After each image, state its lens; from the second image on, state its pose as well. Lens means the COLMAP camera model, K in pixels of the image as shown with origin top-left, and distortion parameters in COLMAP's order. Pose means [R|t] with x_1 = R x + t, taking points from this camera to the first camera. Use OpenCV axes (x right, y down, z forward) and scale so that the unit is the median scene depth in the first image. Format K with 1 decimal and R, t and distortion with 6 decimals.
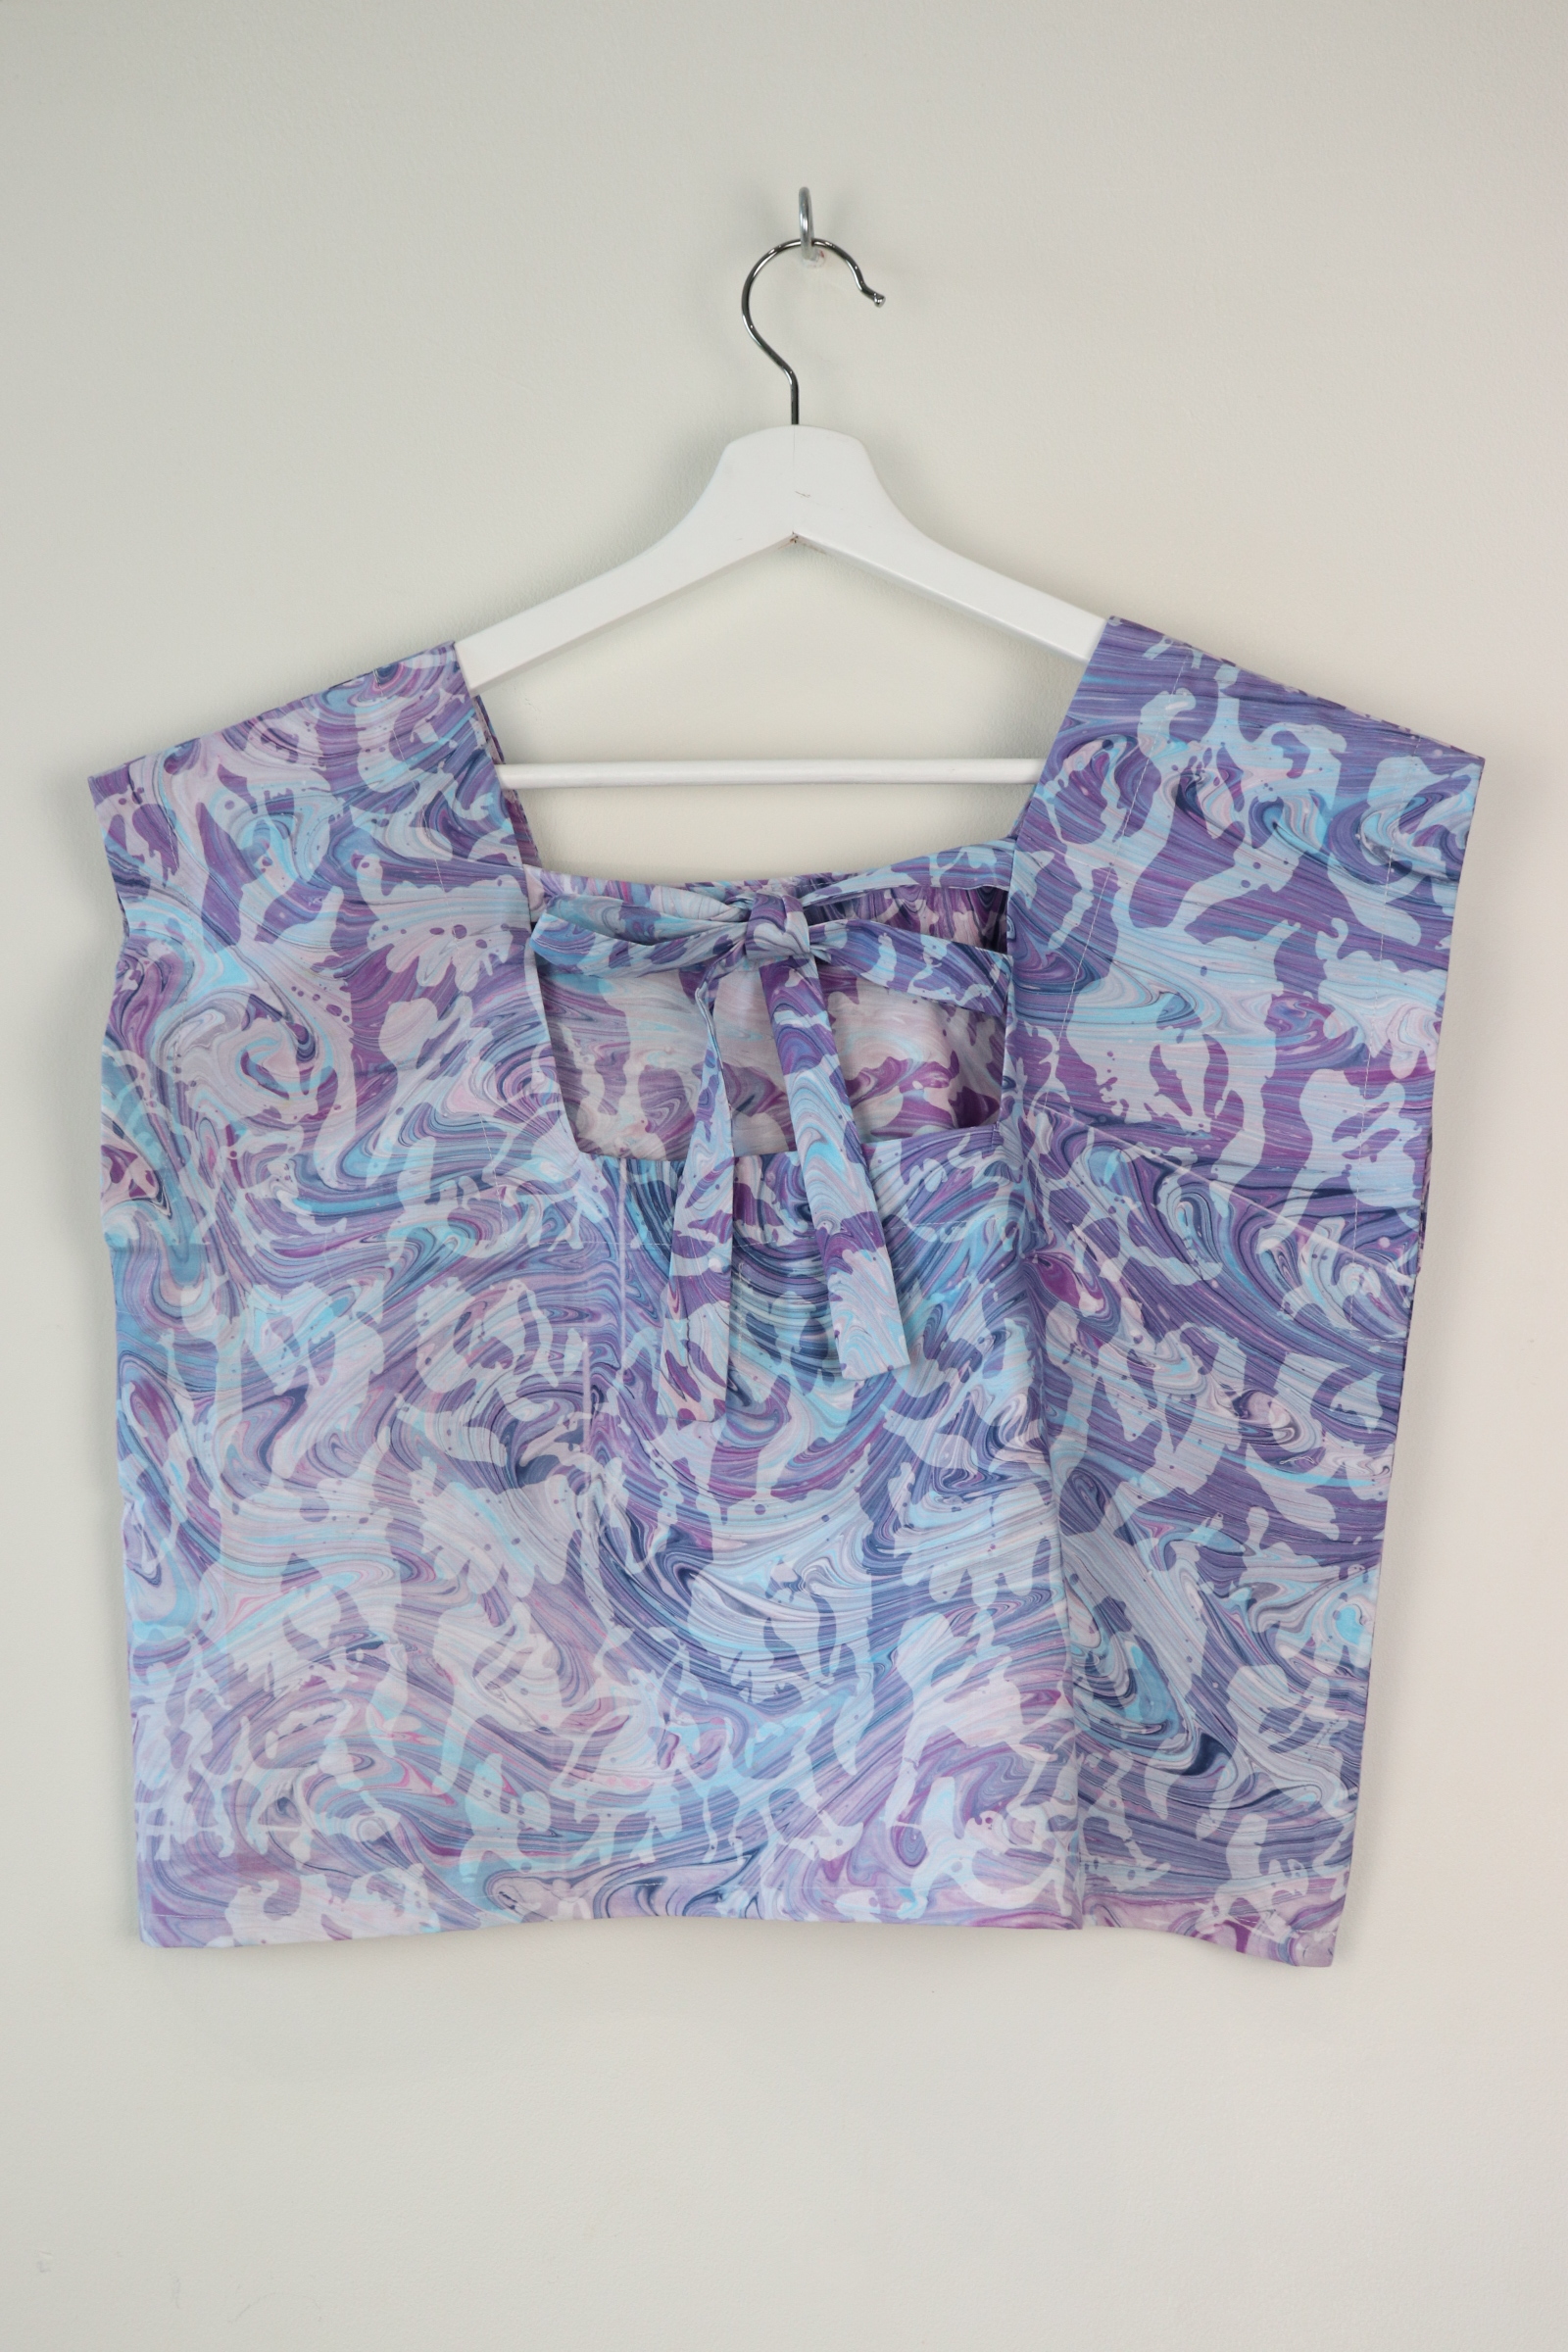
lens RADIAL K [[2780.6, 0, 784.0], [0, 2780.6, 1176.0], [0, 0, 1]] dist [-0.049889, 0.250722]
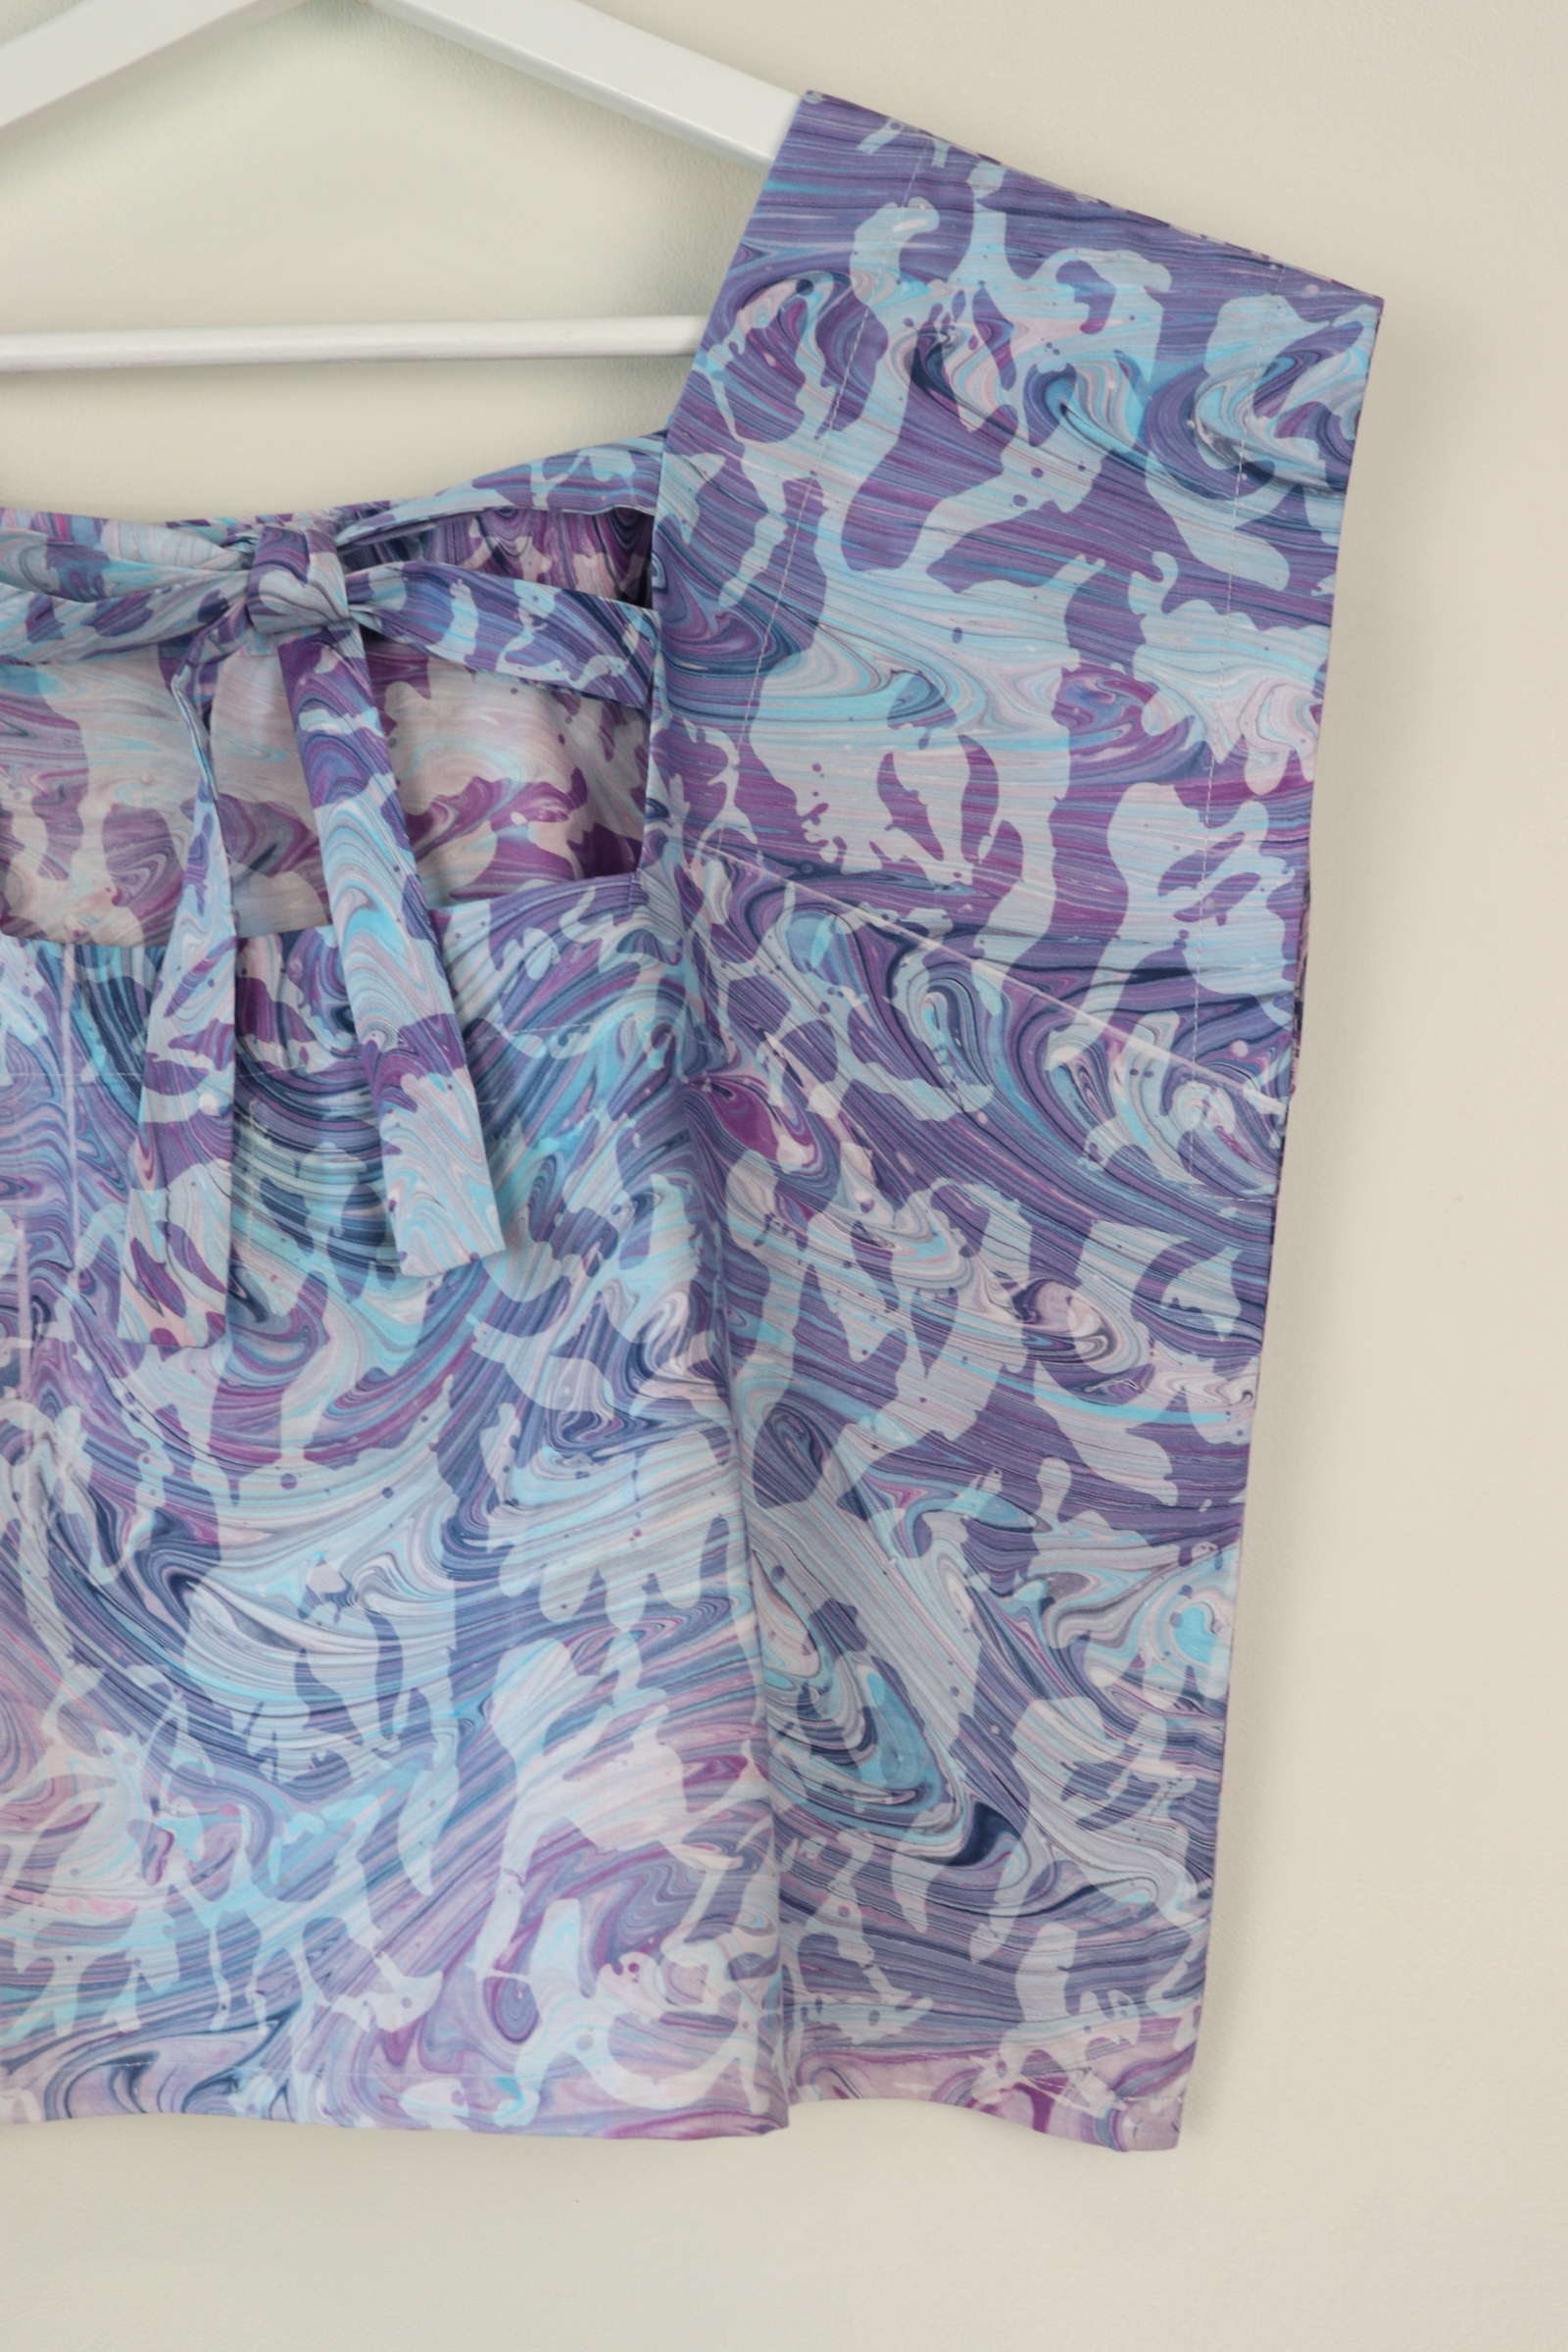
lens RADIAL K [[2909.2, 0, 784.0], [0, 2909.2, 1176.0], [0, 0, 1]] dist [-0.027191, 0.222818]
pose [[0.997984, -0.020744, 0.059978, 0.067302], [0.018929, 0.999350, 0.030676, 0.030602], [-0.060575, -0.029479, 0.997728, 0.321355]]
